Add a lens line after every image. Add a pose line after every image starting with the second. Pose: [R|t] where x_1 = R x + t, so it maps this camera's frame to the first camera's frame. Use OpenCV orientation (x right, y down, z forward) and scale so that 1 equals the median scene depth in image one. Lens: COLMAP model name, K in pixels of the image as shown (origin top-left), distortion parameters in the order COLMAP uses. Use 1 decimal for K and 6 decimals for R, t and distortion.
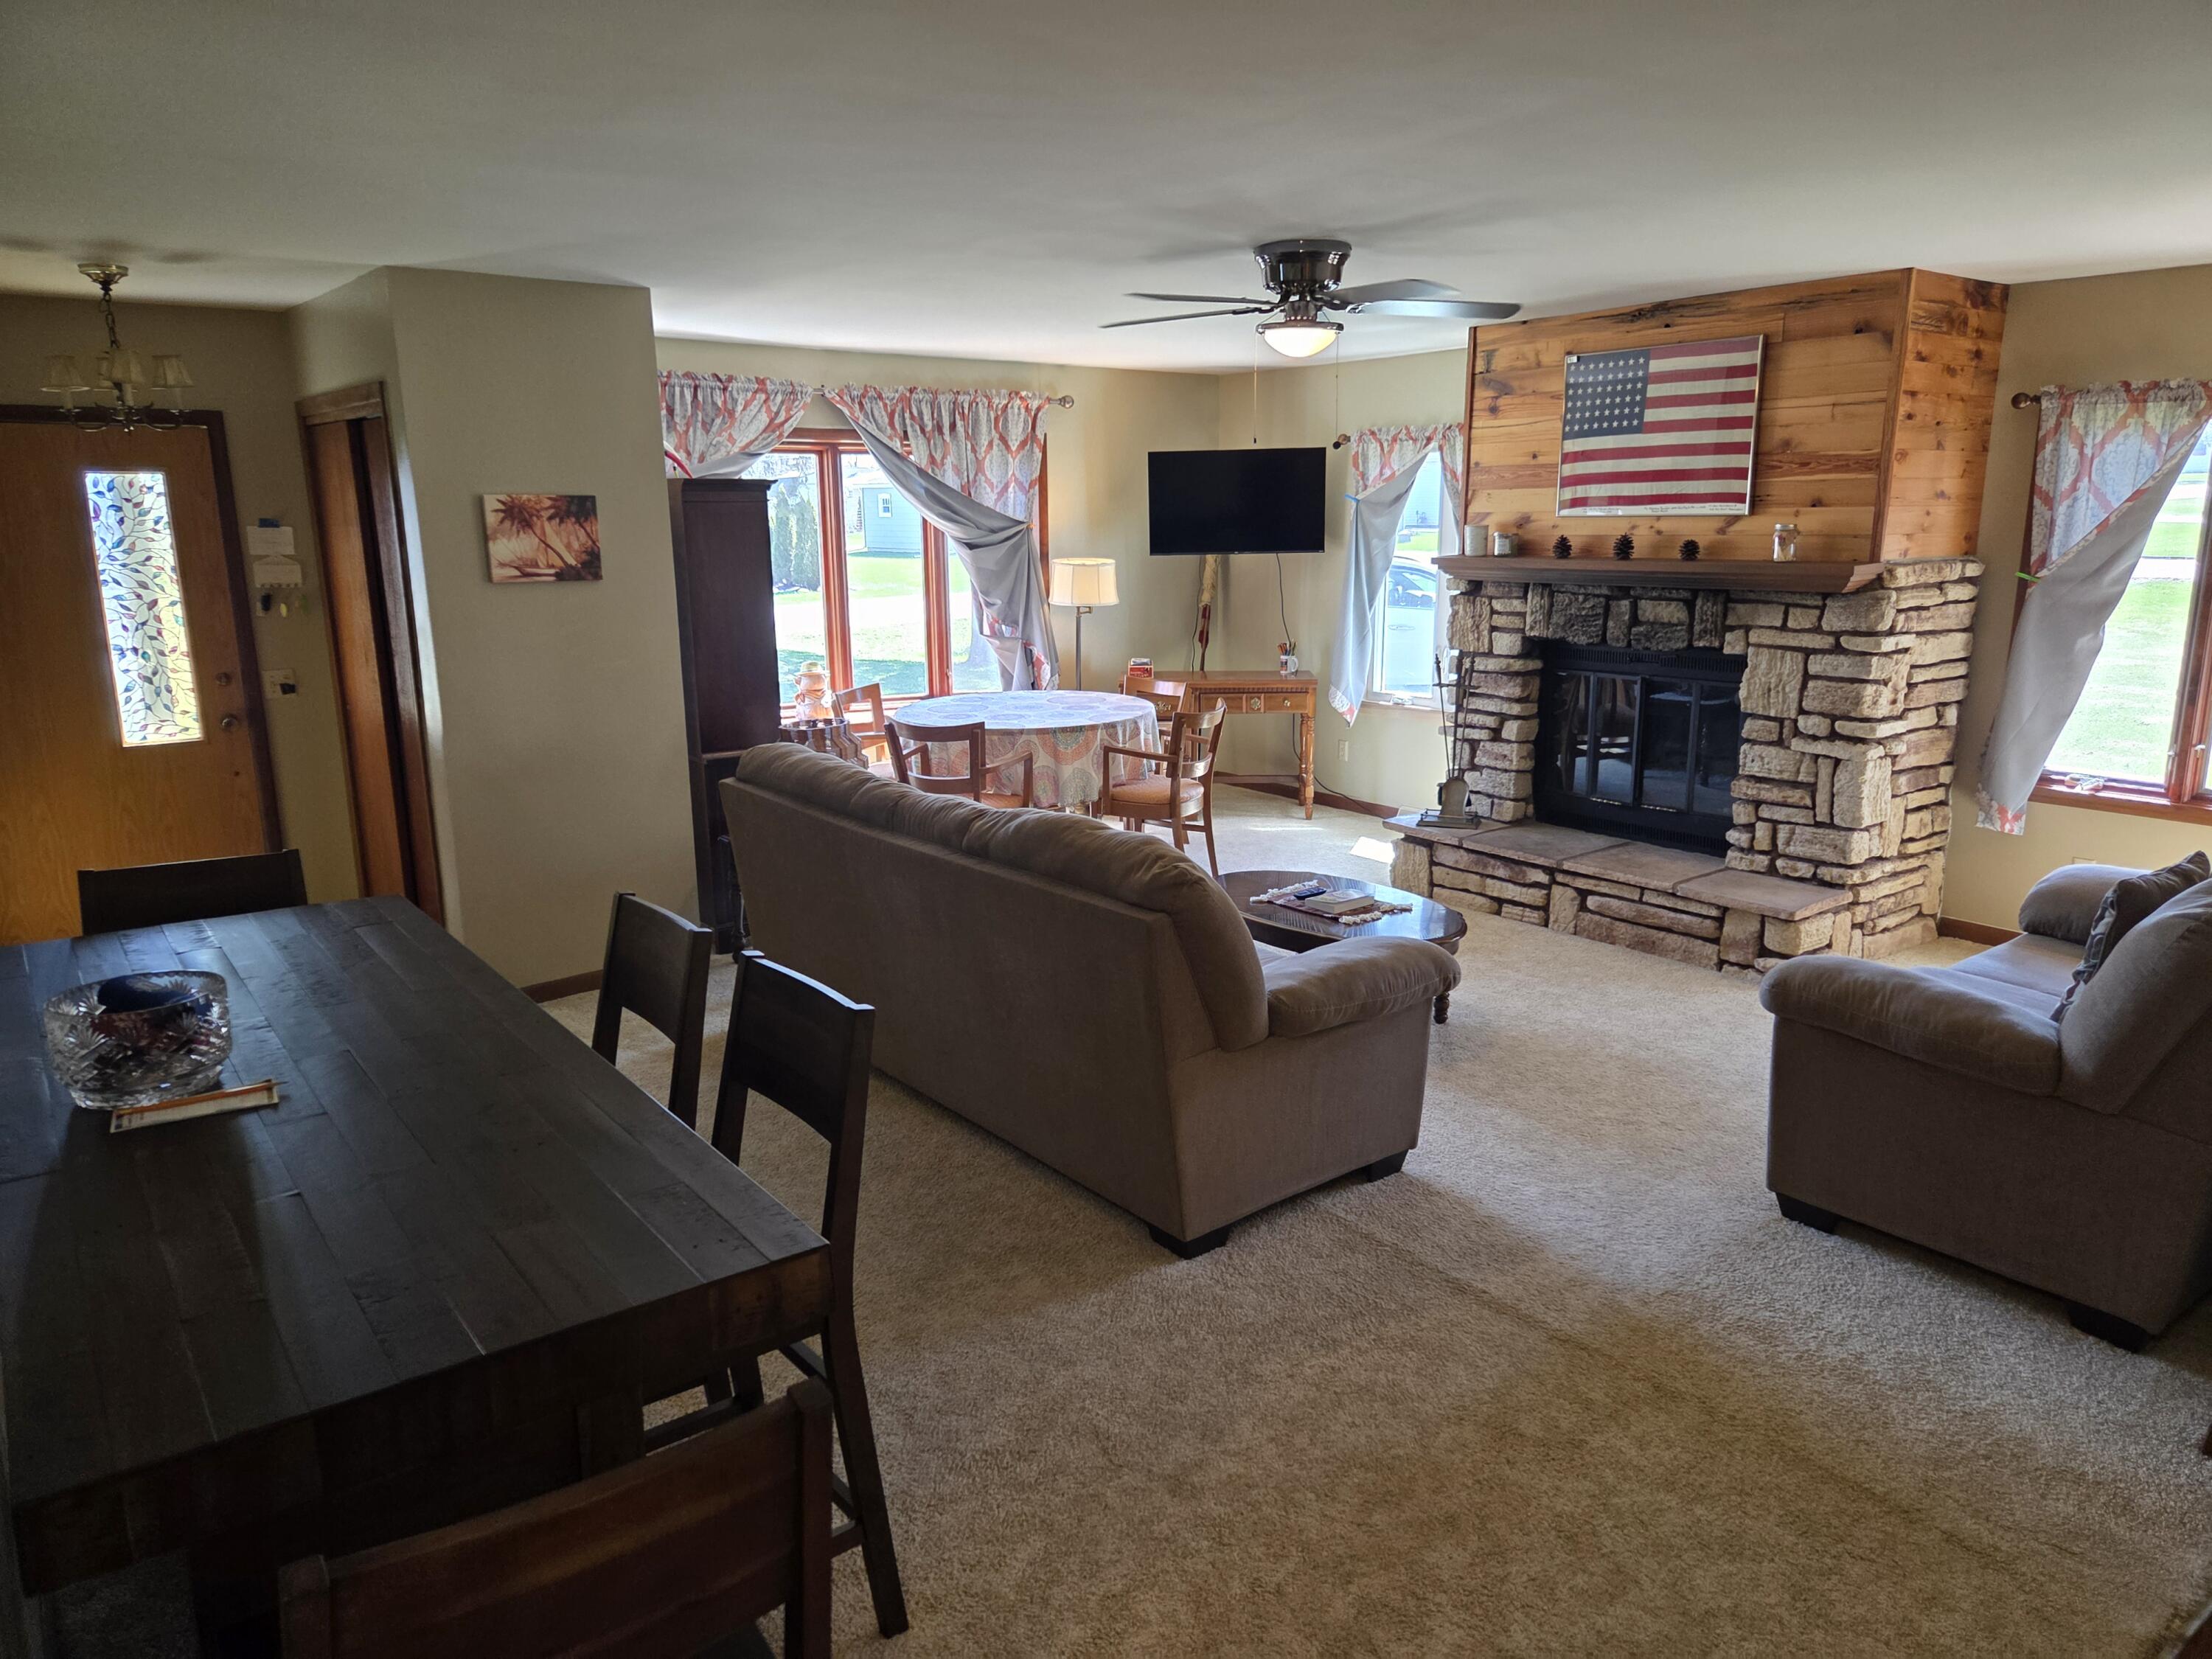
lens RADIAL K [[1488.8, 0, 1125.4], [0, 1488.8, 833.4], [0, 0, 1]] dist [0.077833, -0.061333]
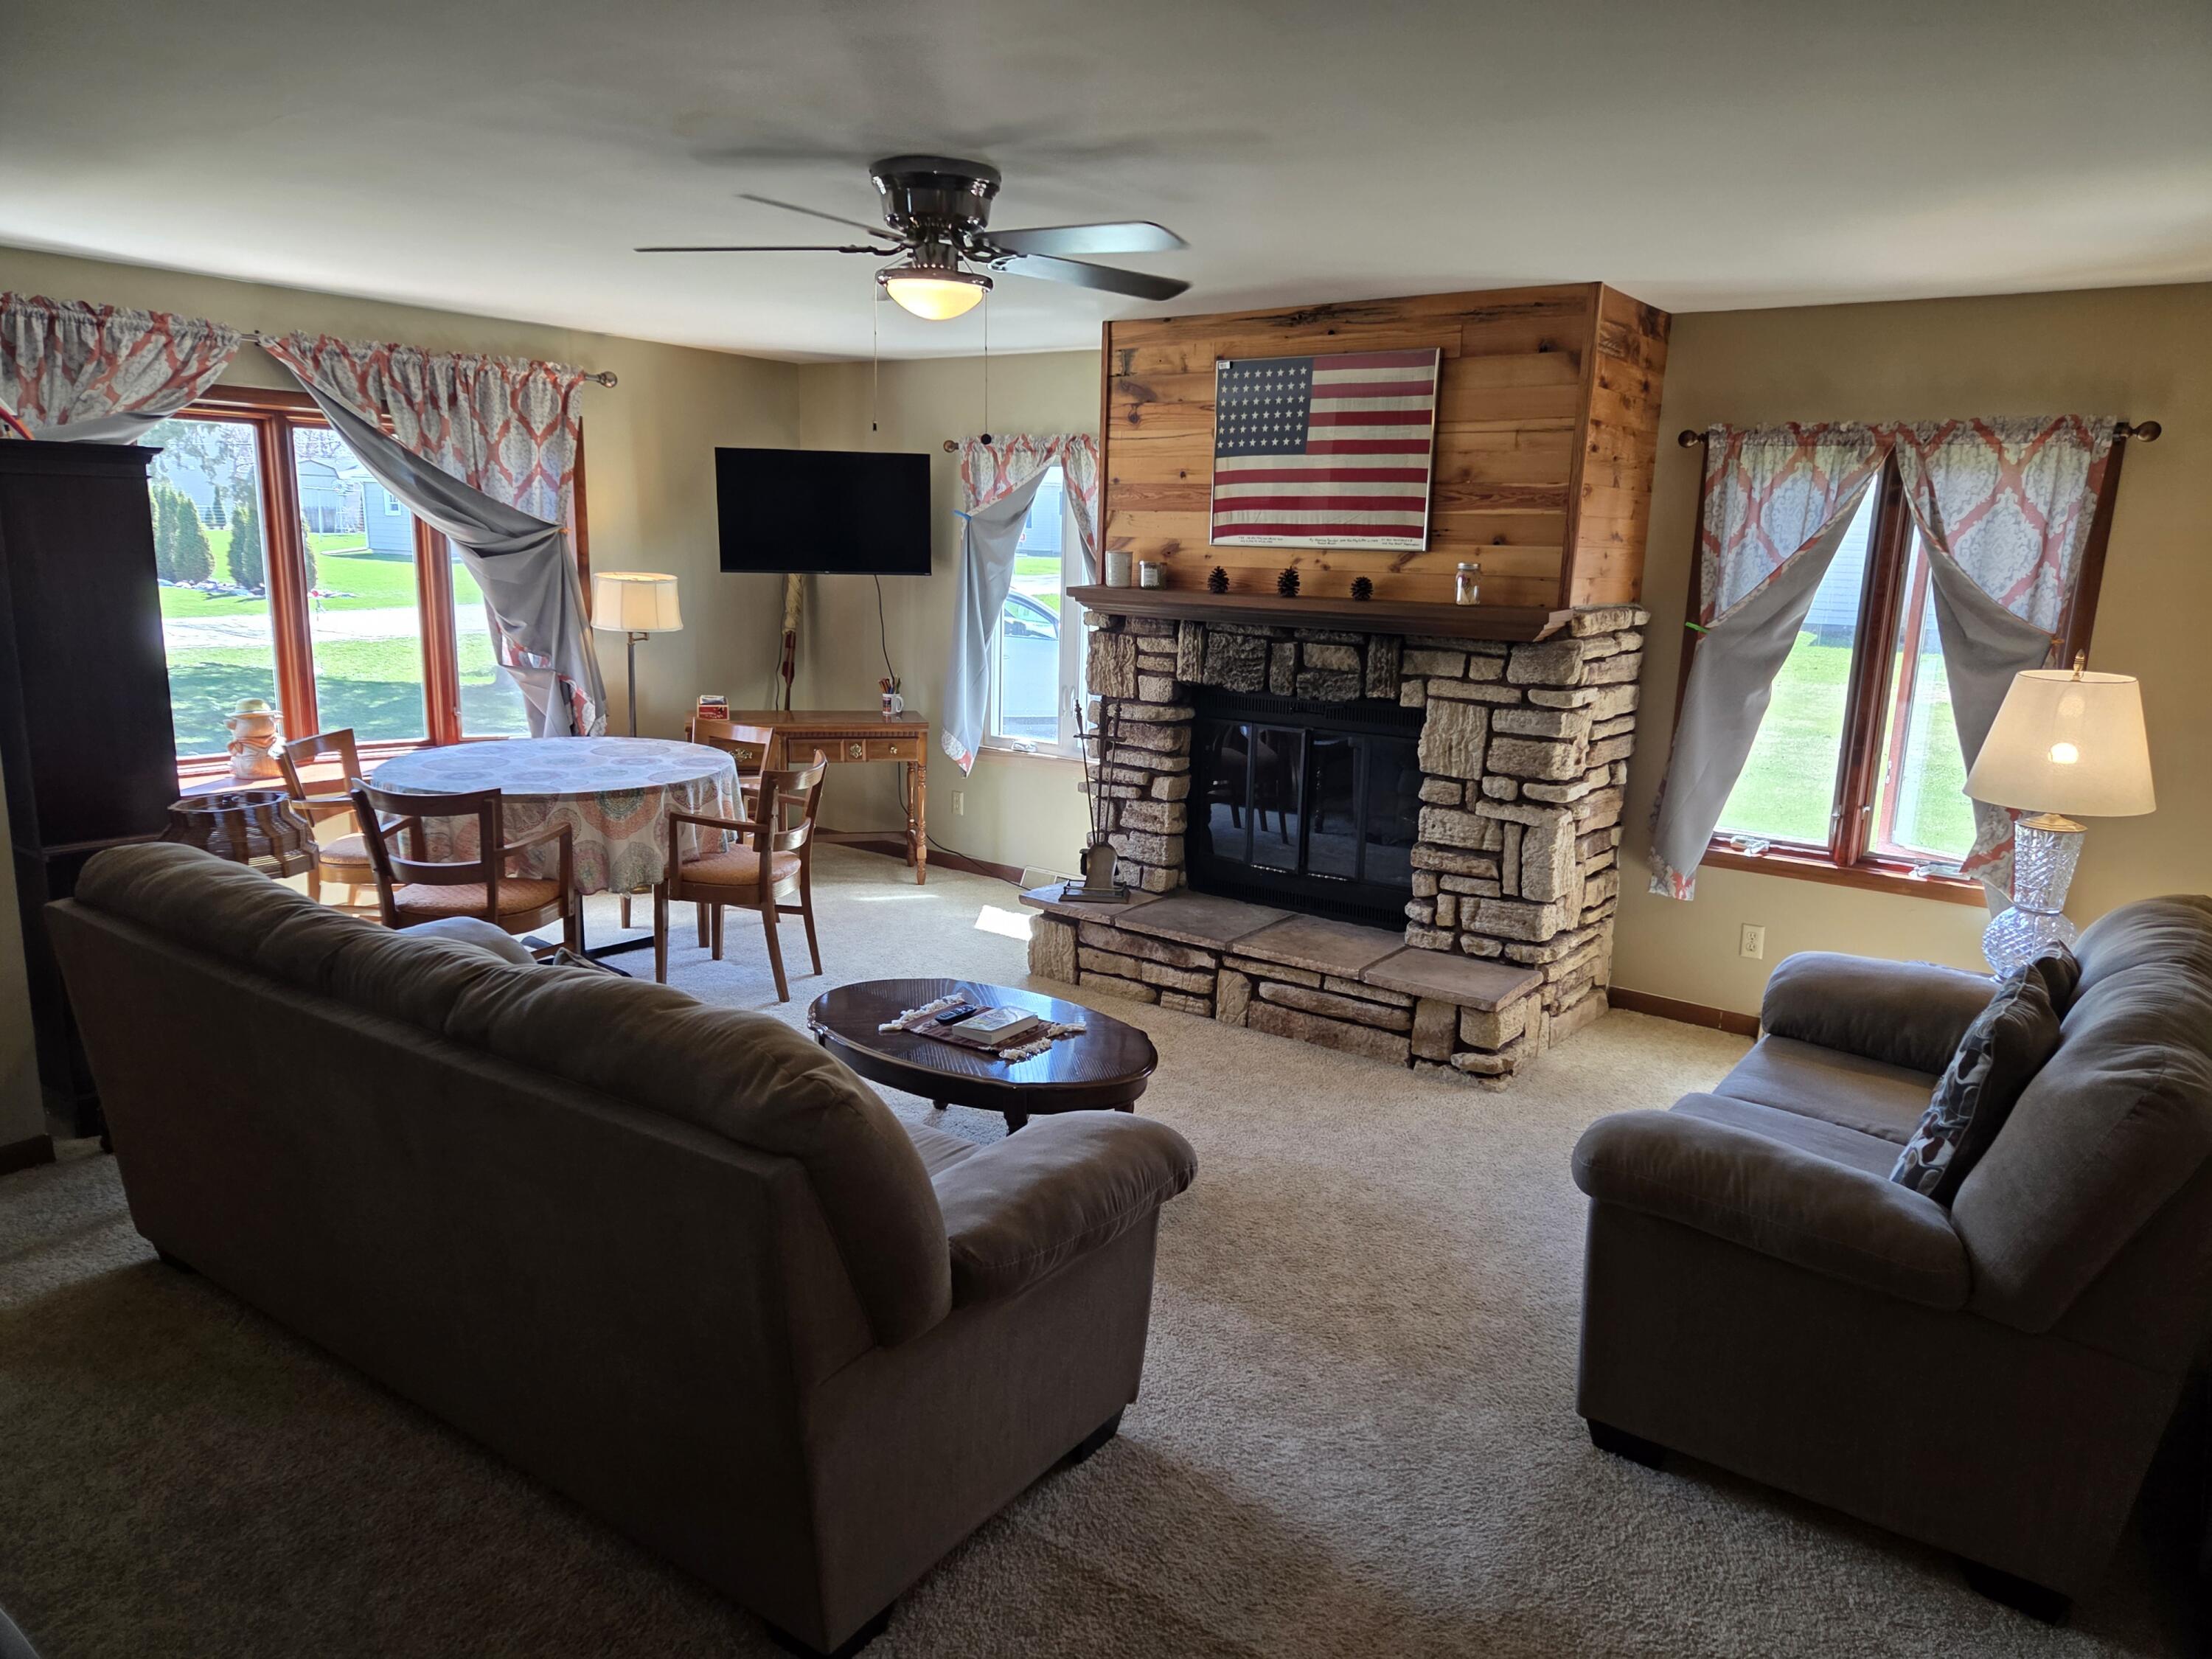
lens RADIAL K [[1488.8, 0, 1125.4], [0, 1488.8, 833.4], [0, 0, 1]] dist [0.077833, -0.061333]
pose [[0.959465, -0.021116, 0.281034, -0.006690], [0.024692, 0.999653, -0.009189, -0.036816], [-0.280743, 0.015756, 0.959654, 0.184299]]
